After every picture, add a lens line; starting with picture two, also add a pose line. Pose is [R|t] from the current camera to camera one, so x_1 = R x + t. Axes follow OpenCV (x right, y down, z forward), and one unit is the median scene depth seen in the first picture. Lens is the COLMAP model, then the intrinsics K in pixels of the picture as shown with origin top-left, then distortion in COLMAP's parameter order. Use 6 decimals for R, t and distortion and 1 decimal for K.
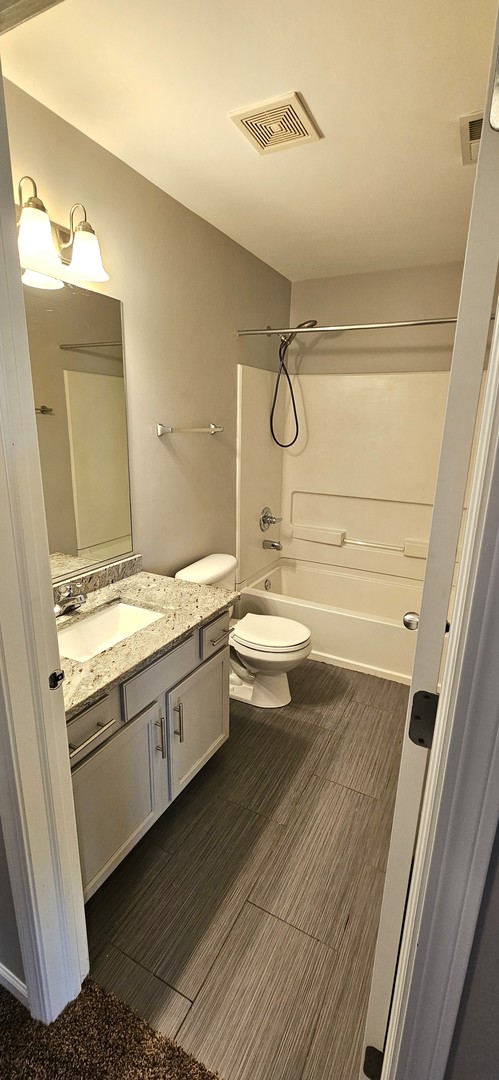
lens RADIAL K [[445.5, 0, 249.5], [0, 445.5, 540.0], [0, 0, 1]] dist [0.001694, 0.000035]
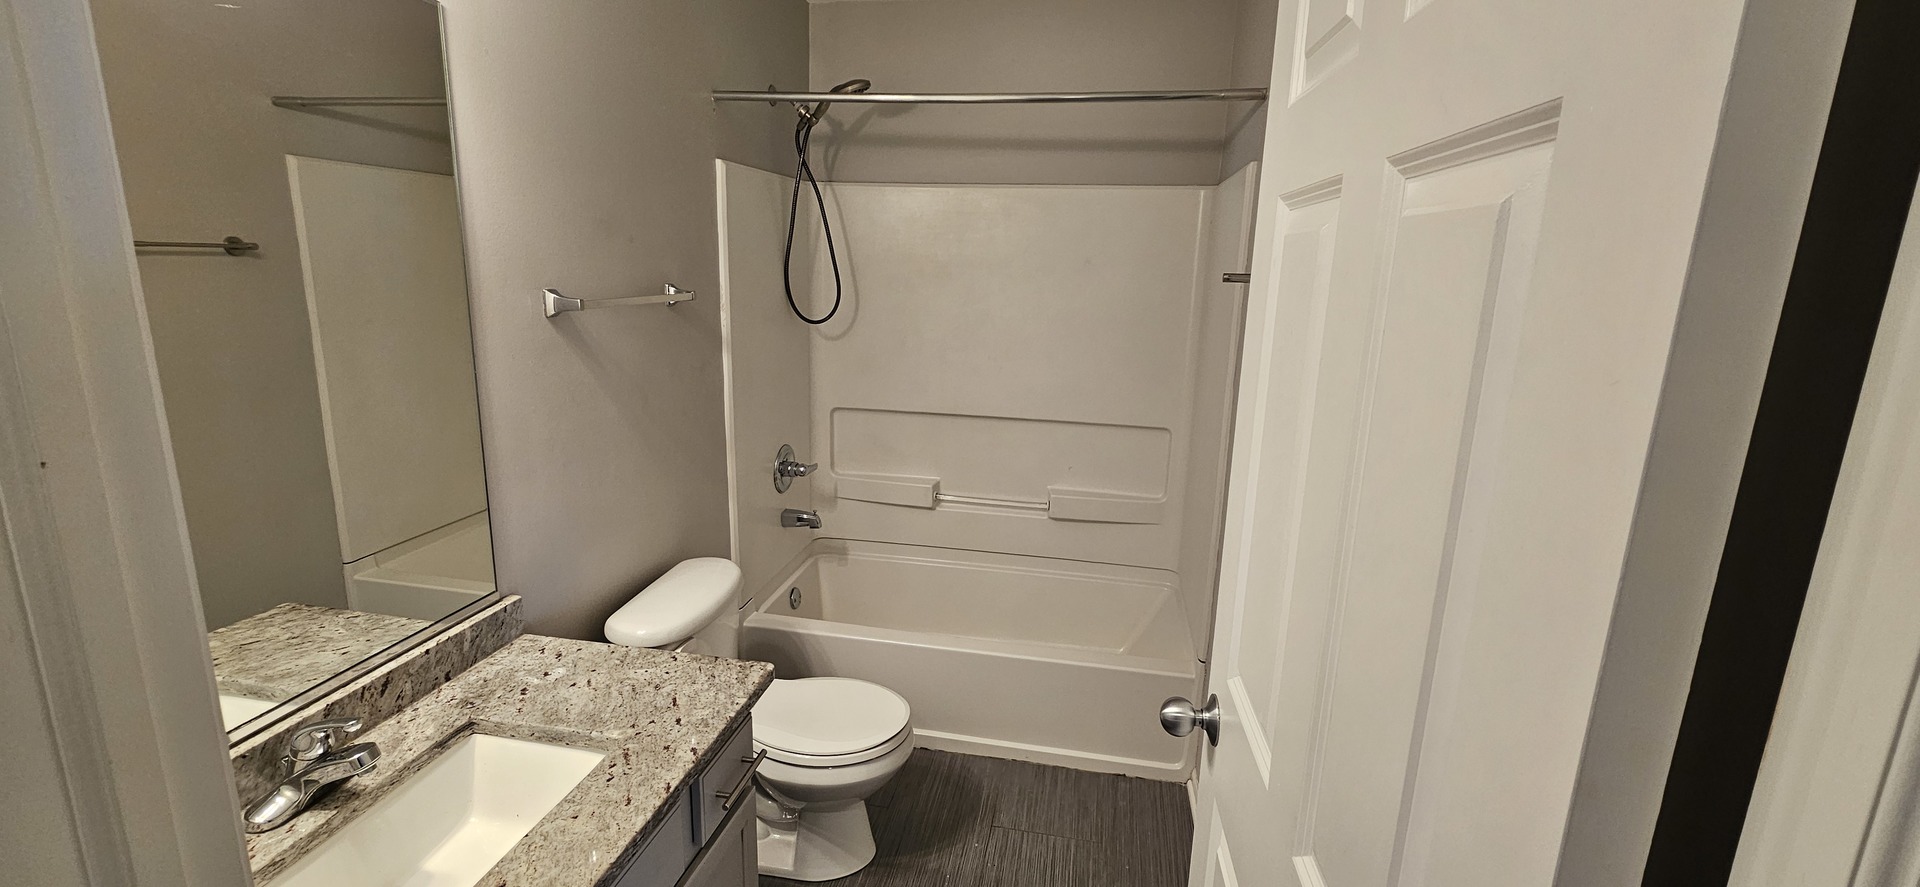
lens RADIAL K [[811.6, 0, 960.0], [0, 811.6, 443.5], [0, 0, 1]] dist [-0.001632, -0.000077]
pose [[0.957785, -0.059159, 0.281334, -0.041568], [0.070144, 0.997112, -0.029127, -0.049240], [-0.278798, 0.047632, 0.959168, 0.112253]]
